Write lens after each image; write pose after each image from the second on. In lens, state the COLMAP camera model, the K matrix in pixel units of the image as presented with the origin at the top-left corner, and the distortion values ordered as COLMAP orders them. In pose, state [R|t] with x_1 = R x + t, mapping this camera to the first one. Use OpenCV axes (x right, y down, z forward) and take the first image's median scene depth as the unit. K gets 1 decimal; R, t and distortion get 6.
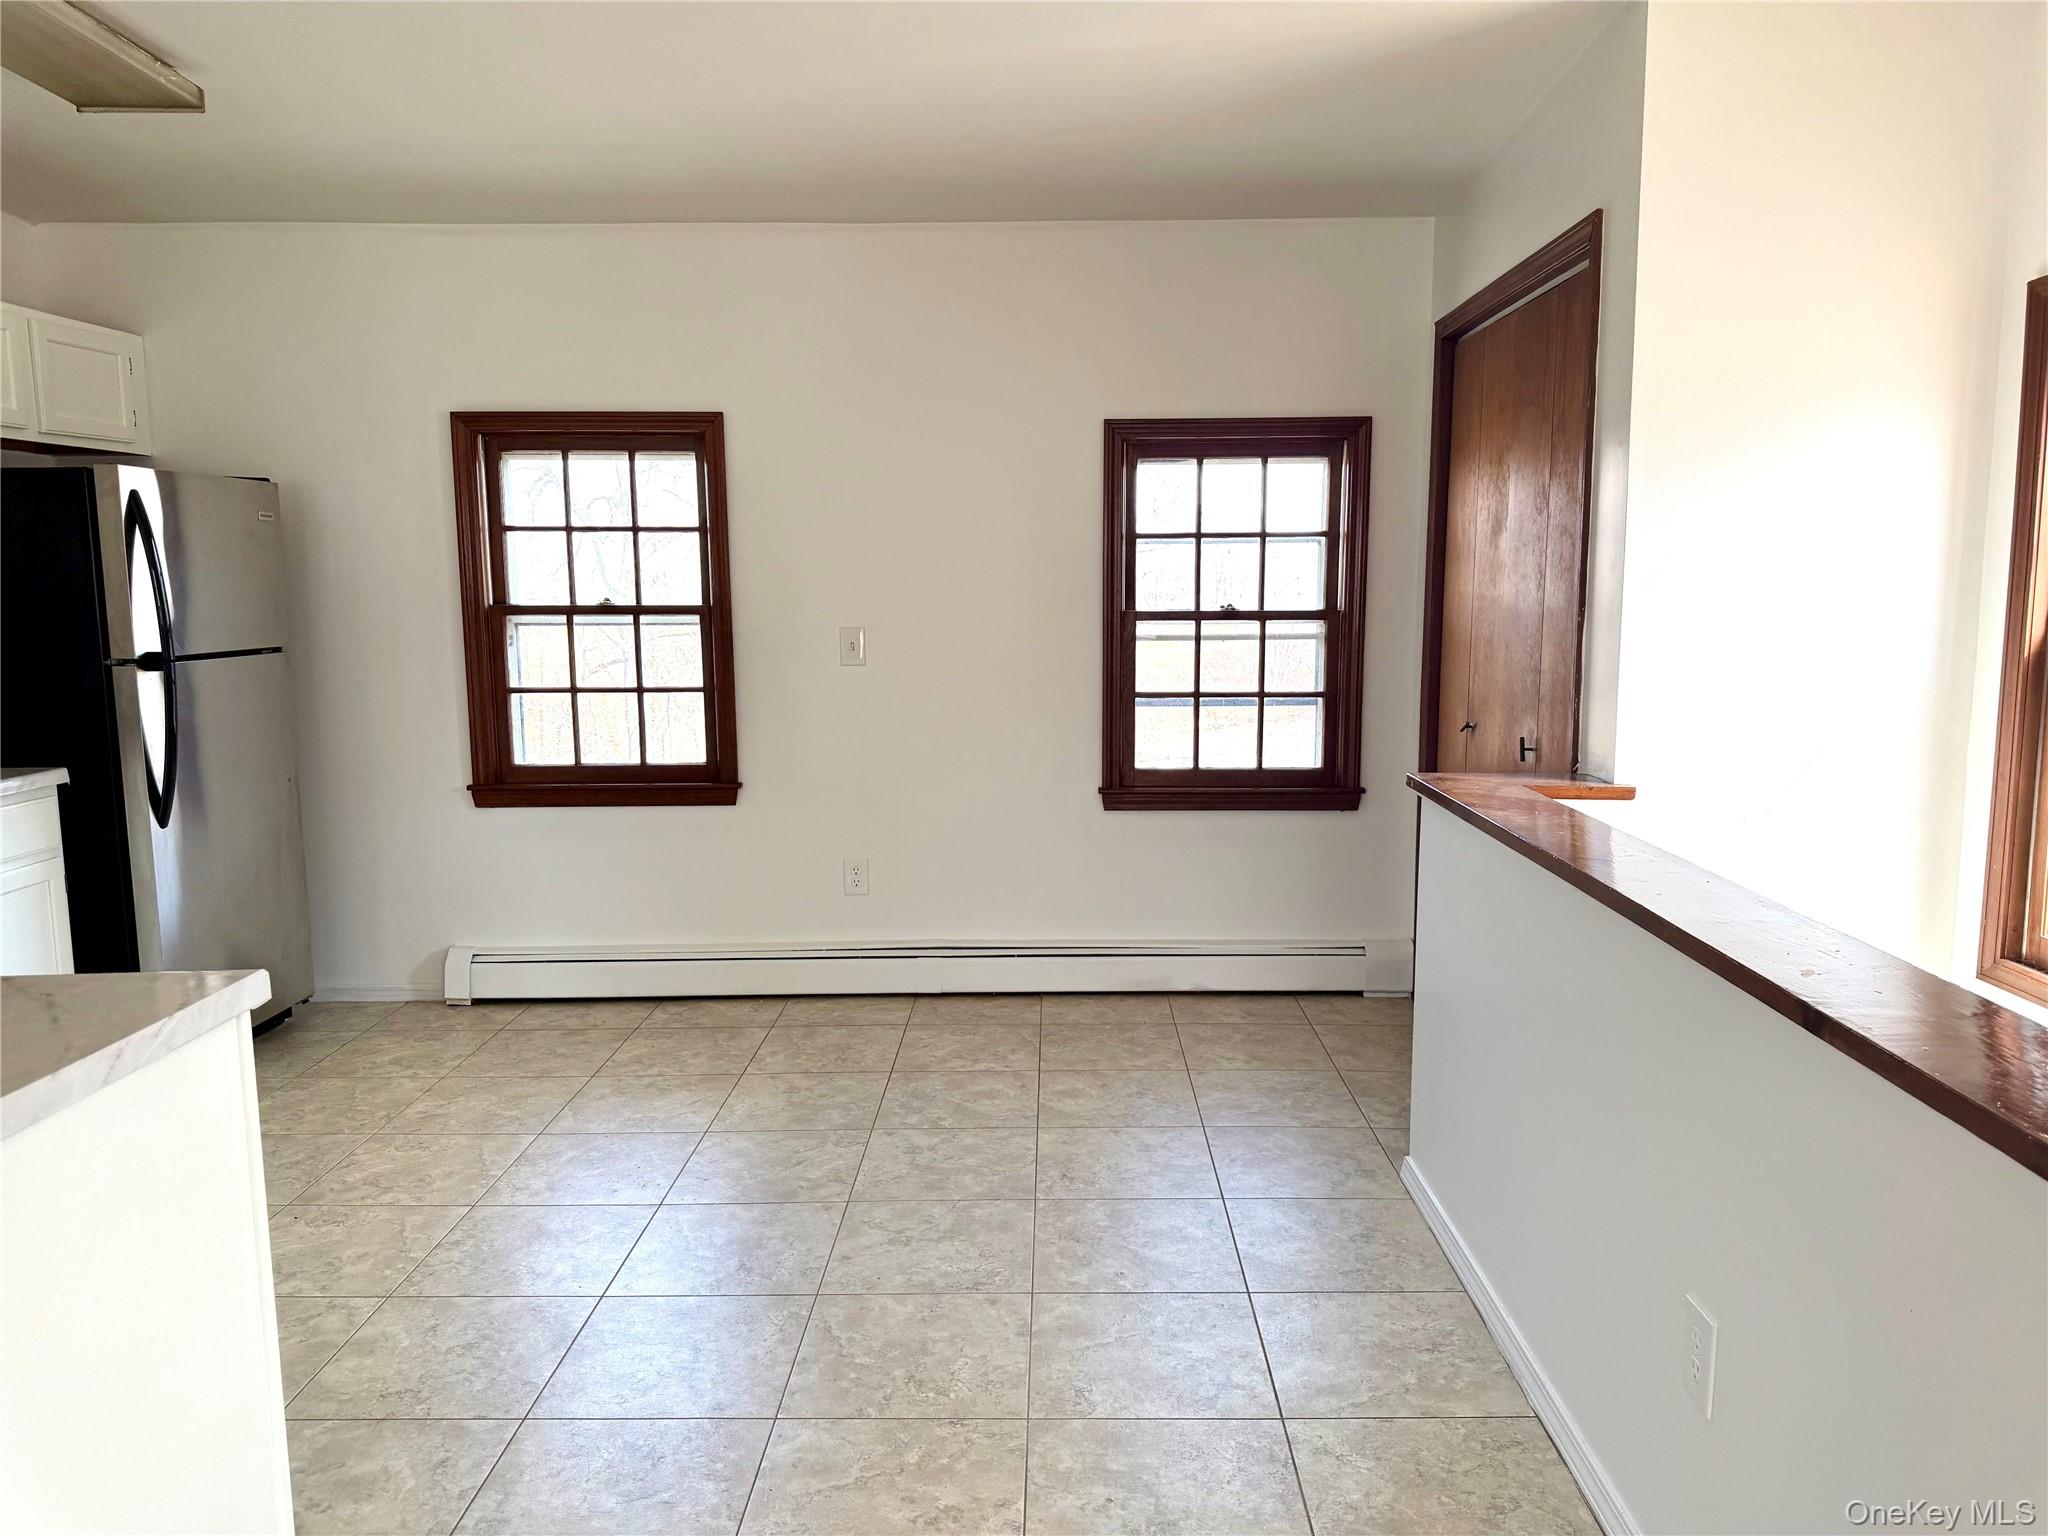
lens RADIAL K [[1398.2, 0, 1038.4], [0, 1398.2, 762.3], [0, 0, 1]] dist [0.043968, -0.025007]
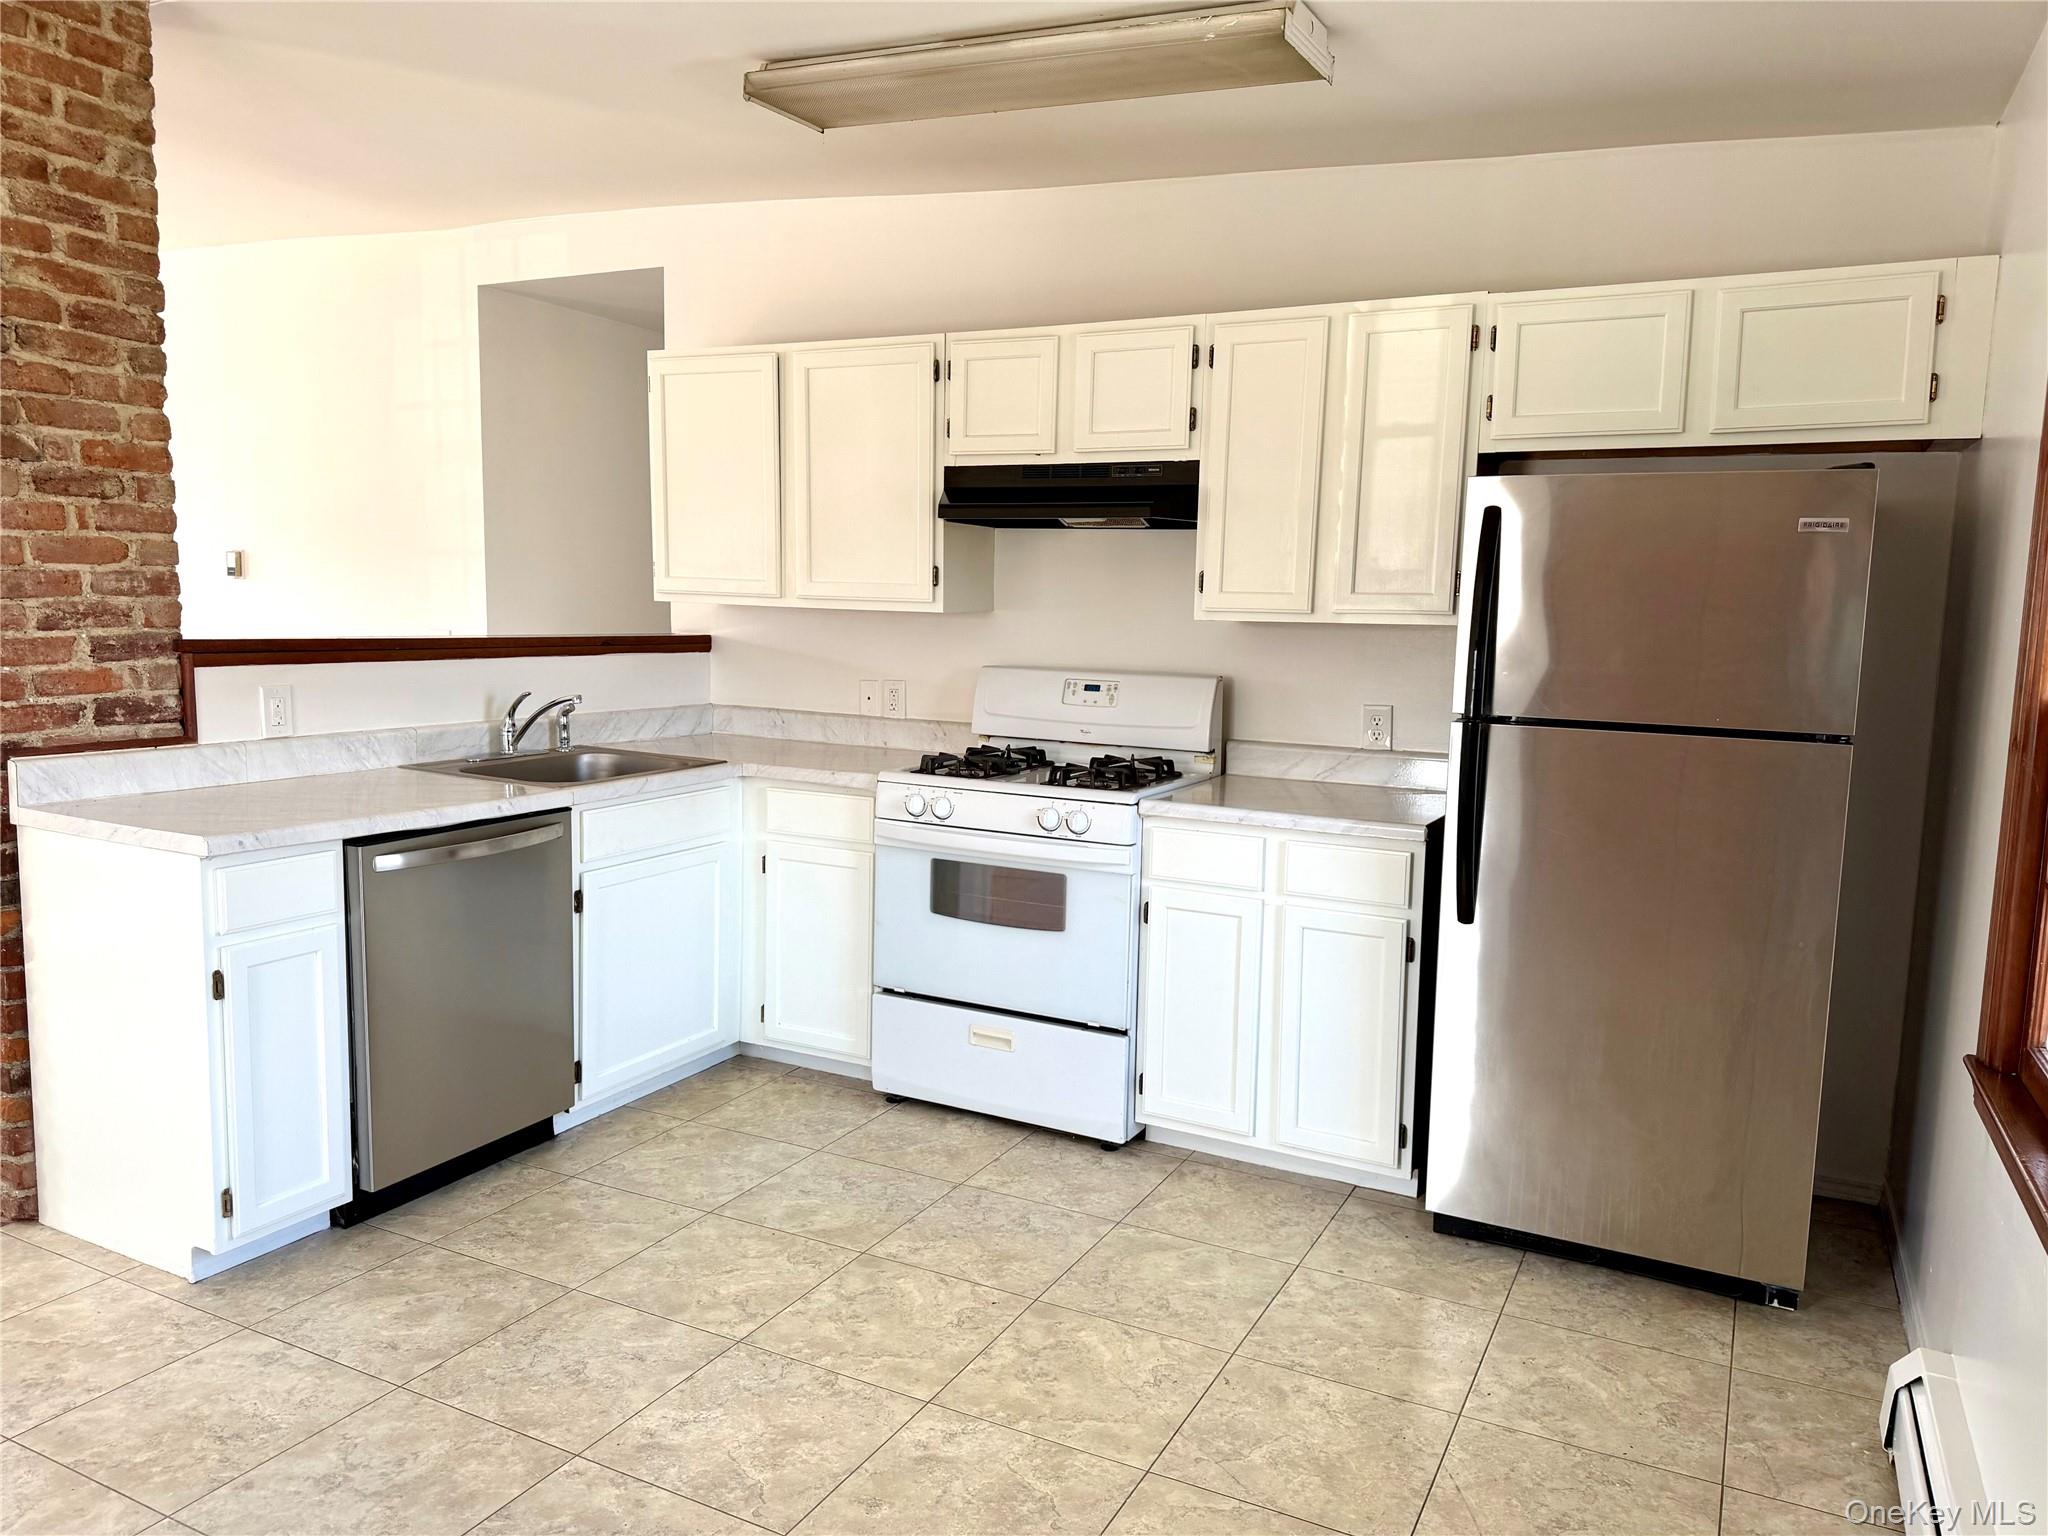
lens RADIAL K [[1398.2, 0, 1026.1], [0, 1398.2, 773.7], [0, 0, 1]] dist [0.043968, -0.025007]
pose [[-0.457396, 0.094596, -0.884218, 0.178416], [-0.123480, 0.977937, 0.168497, -0.126743], [0.880649, 0.186253, -0.435624, 0.991658]]
